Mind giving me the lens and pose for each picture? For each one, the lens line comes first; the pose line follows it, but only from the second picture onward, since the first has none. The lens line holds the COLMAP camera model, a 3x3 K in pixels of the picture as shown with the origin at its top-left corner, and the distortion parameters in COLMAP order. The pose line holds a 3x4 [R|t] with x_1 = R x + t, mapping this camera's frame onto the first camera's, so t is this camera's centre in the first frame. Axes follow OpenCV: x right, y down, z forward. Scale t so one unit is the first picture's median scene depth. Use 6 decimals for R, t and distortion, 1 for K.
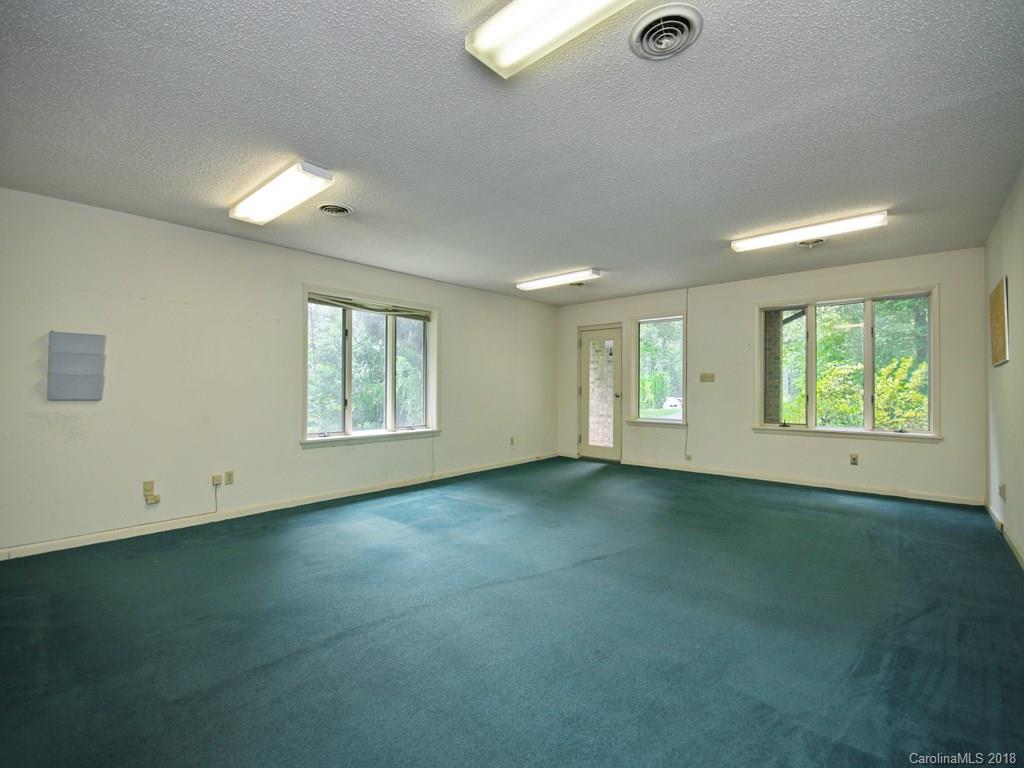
lens RADIAL K [[465.6, 0, 510.6], [0, 465.6, 383.2], [0, 0, 1]] dist [-0.000644, 0.000337]
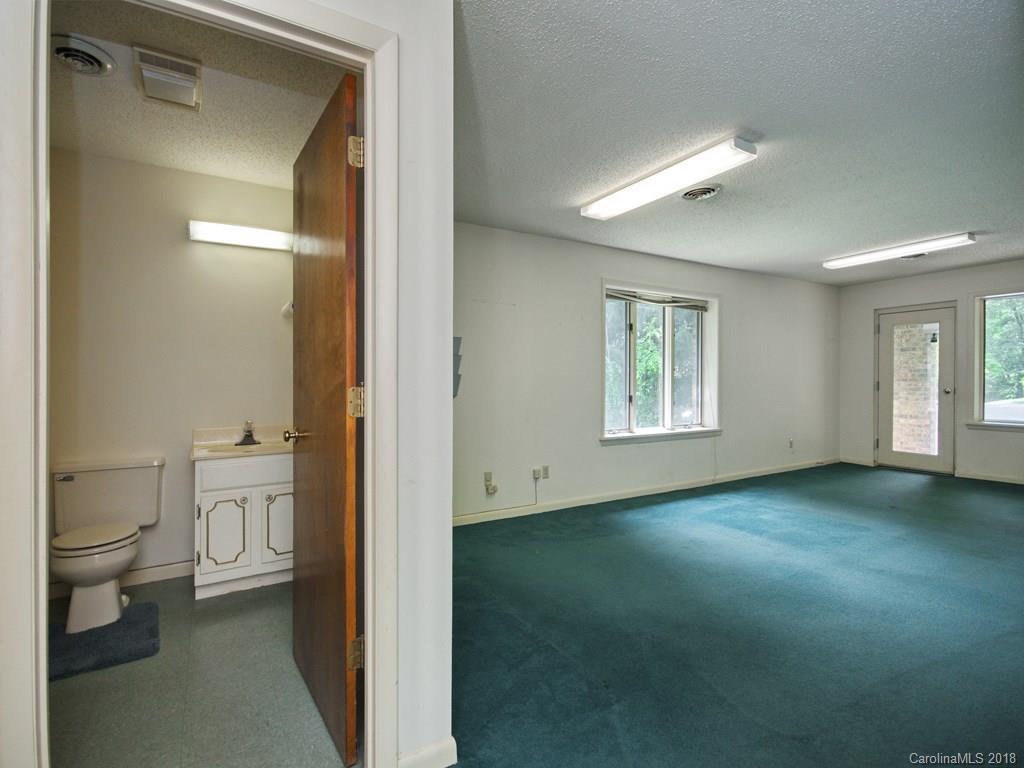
lens RADIAL K [[465.6, 0, 502.9], [0, 465.6, 385.3], [0, 0, 1]] dist [-0.000644, 0.000337]
pose [[0.950111, -0.003328, -0.311894, -0.285899], [0.008866, 0.999827, 0.016340, -0.005401], [0.311786, -0.018290, 0.949976, -0.005297]]
